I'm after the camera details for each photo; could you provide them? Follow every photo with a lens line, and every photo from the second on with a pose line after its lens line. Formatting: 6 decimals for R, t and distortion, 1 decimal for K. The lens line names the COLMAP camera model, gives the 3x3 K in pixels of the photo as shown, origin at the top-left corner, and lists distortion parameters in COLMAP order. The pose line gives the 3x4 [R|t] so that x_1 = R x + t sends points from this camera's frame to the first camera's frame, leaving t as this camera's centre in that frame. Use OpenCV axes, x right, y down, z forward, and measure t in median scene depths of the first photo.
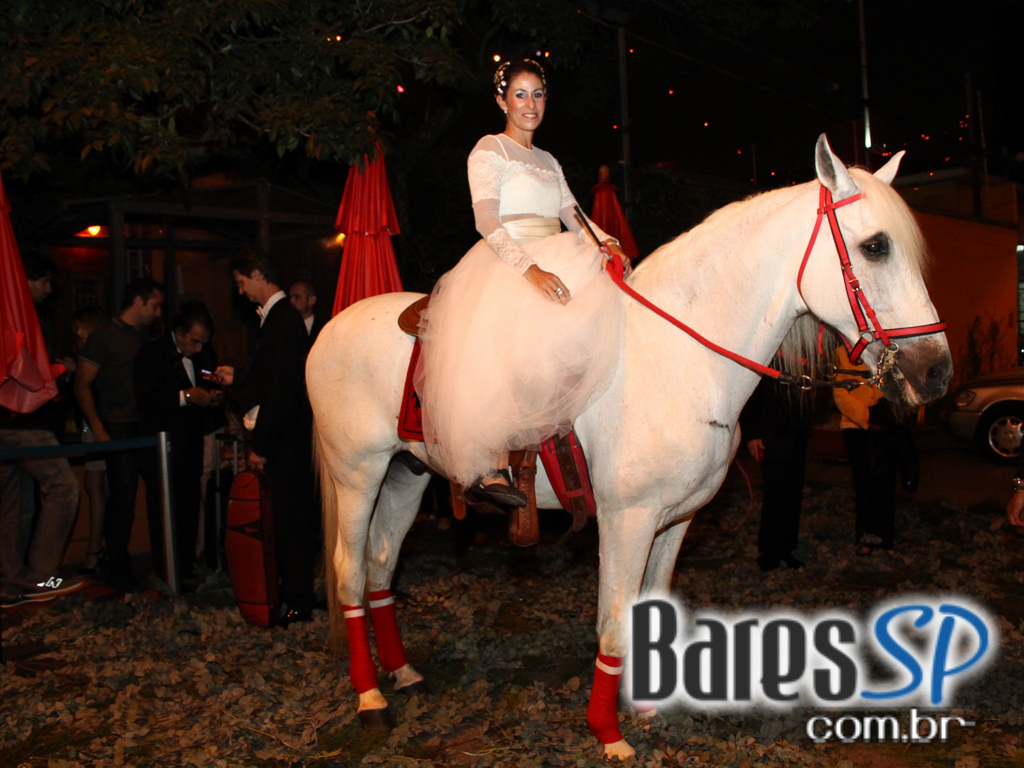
lens RADIAL K [[1127.0, 0, 512.0], [0, 1127.0, 384.0], [0, 0, 1]] dist [0.011214, 0.011133]
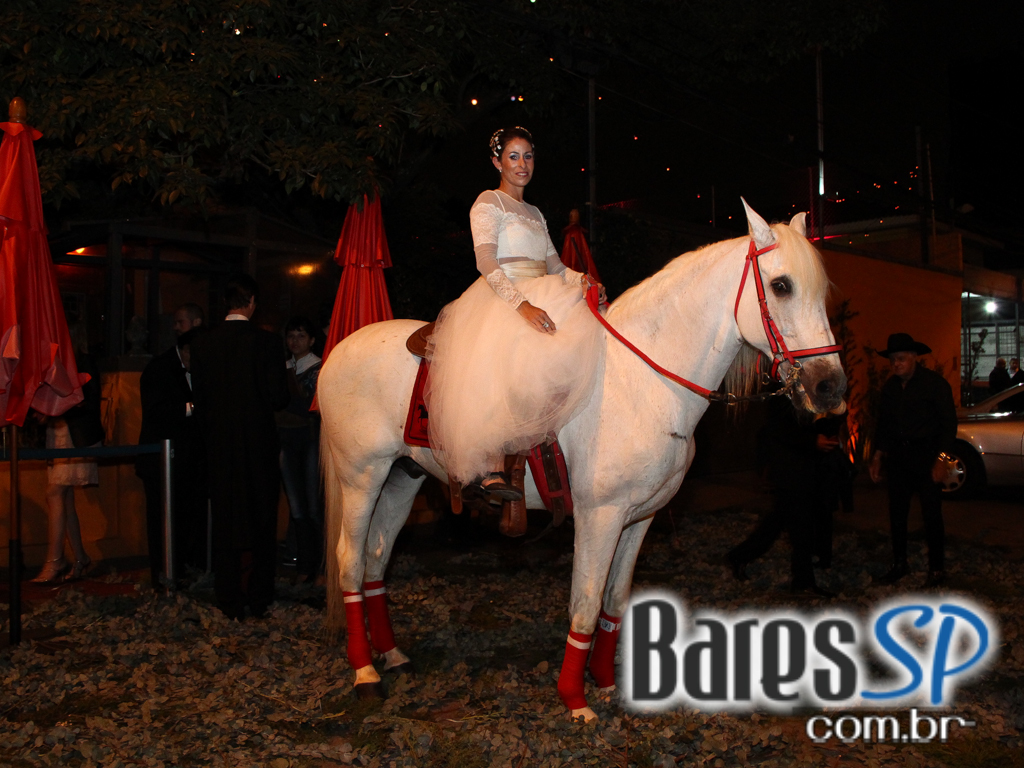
lens RADIAL K [[1100.4, 0, 512.0], [0, 1100.4, 384.0], [0, 0, 1]] dist [-0.071746, 0.486253]
pose [[0.998798, 0.033492, 0.035793, -0.022977], [-0.032539, 0.999109, -0.026881, 0.008901], [-0.036661, 0.025684, 0.998998, -0.103728]]
